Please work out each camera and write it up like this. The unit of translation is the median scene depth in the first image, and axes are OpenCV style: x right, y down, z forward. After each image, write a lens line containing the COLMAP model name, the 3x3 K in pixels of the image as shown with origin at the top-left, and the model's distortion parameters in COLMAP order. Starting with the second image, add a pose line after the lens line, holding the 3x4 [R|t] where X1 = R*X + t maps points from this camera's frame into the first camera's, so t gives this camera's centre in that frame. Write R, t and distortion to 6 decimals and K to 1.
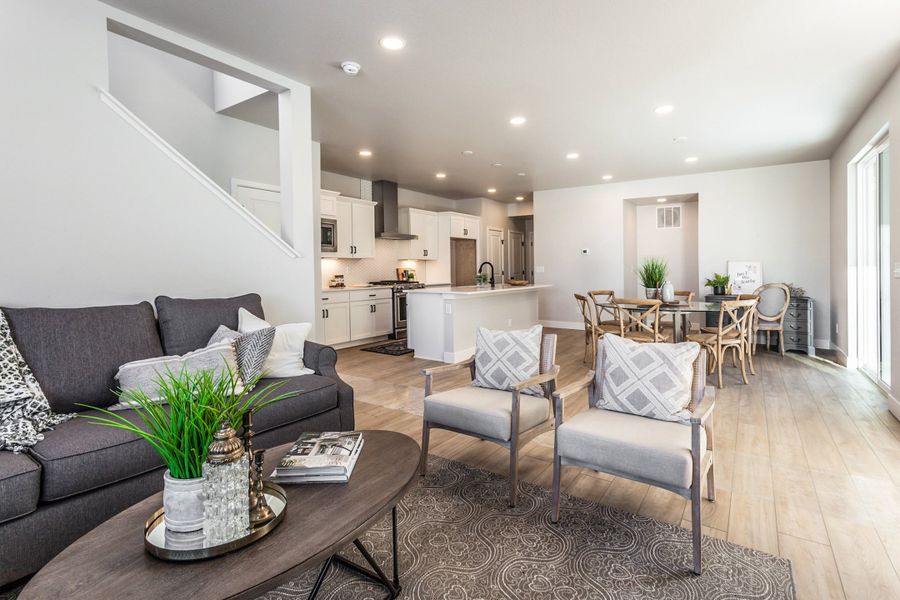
lens RADIAL K [[429.6, 0, 423.0], [0, 429.6, 270.0], [0, 0, 1]] dist [-0.028593, 0.004511]
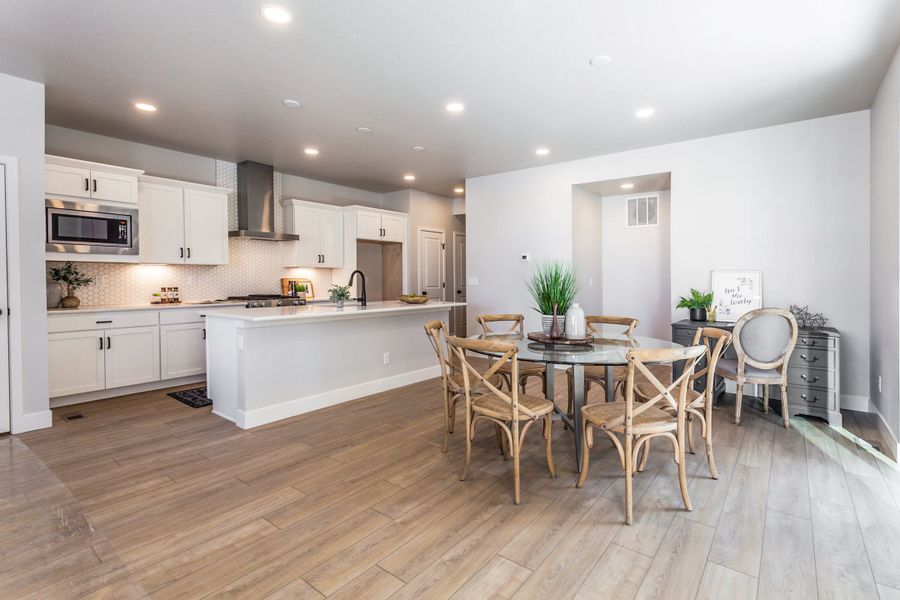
lens RADIAL K [[429.6, 0, 436.7], [0, 429.6, 279.8], [0, 0, 1]] dist [-0.028593, 0.004511]
pose [[0.999146, 0.006840, -0.040754, 0.310774], [-0.006976, 0.999971, -0.003202, -0.001734], [0.040731, 0.003484, 0.999164, 0.309514]]
